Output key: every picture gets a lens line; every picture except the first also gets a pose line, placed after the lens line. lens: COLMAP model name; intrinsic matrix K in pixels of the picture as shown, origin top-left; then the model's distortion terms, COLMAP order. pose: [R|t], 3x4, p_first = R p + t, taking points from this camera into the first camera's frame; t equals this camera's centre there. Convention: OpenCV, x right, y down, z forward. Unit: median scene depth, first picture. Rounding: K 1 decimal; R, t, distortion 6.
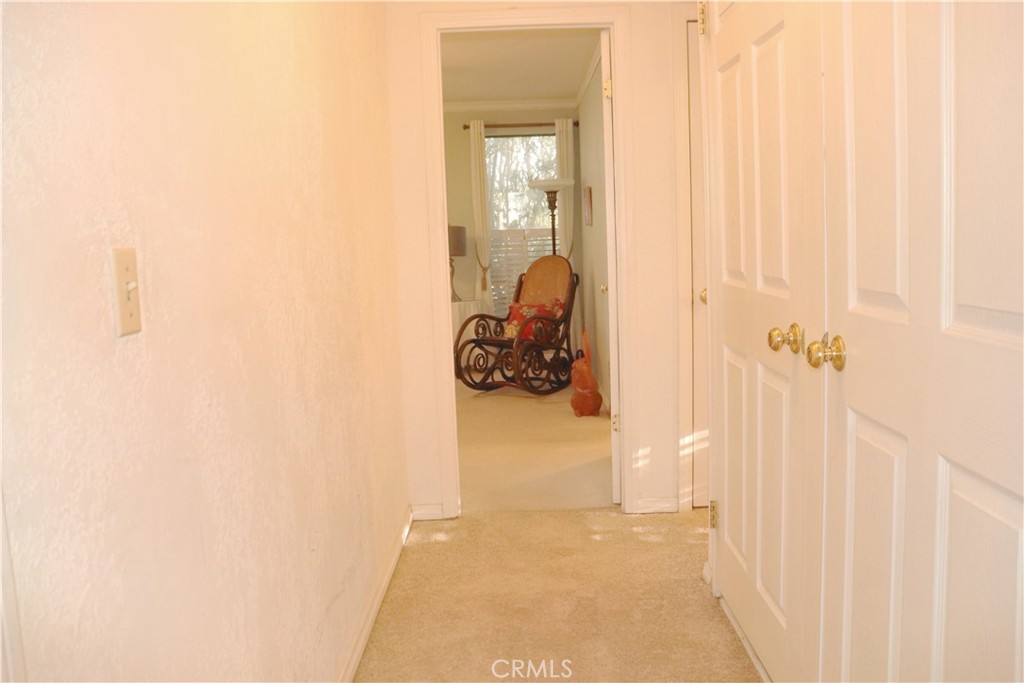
lens RADIAL K [[861.9, 0, 512.3], [0, 861.9, 340.9], [0, 0, 1]] dist [-0.089132, -0.004894]
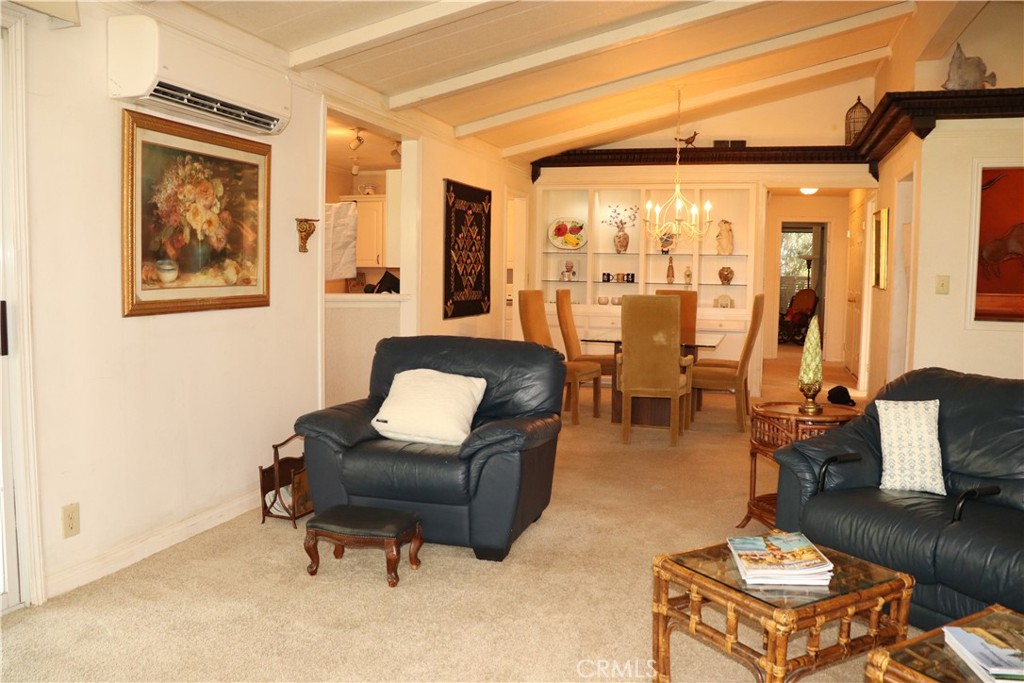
lens RADIAL K [[861.9, 0, 512.1], [0, 861.9, 340.3], [0, 0, 1]] dist [-0.089132, -0.004894]
pose [[0.959311, 0.070447, -0.273424, -0.069197], [-0.079435, 0.996599, -0.021930, 0.133233], [0.270949, 0.042757, 0.961644, -1.239483]]
